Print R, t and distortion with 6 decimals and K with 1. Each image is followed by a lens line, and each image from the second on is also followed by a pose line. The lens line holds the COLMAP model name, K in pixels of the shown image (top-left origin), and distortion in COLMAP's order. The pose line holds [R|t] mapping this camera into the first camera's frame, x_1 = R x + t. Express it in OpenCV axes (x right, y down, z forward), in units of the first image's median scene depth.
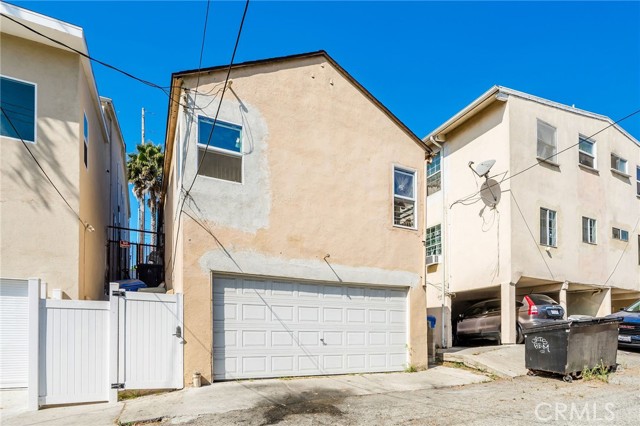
lens RADIAL K [[287.6, 0, 320.0], [0, 287.6, 213.0], [0, 0, 1]] dist [-0.001004, 0.000263]
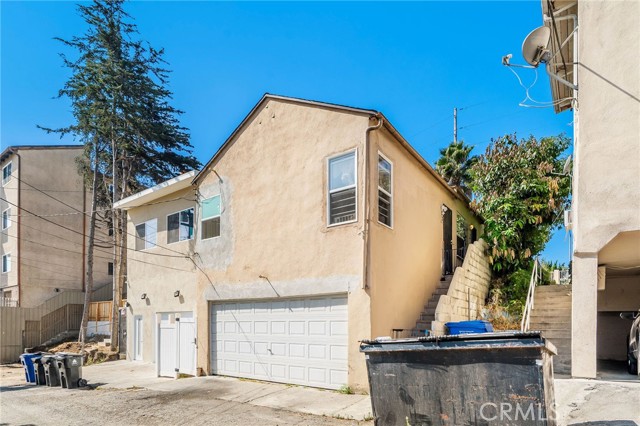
lens RADIAL K [[317.9, 0, 320.0], [0, 317.9, 213.0], [0, 0, 1]] dist [0.021647, -0.000014]
pose [[0.534534, -0.310564, -0.786018, 1.213233], [0.288131, 0.941284, -0.175967, 0.201060], [0.794515, -0.132416, 0.592632, 0.459321]]
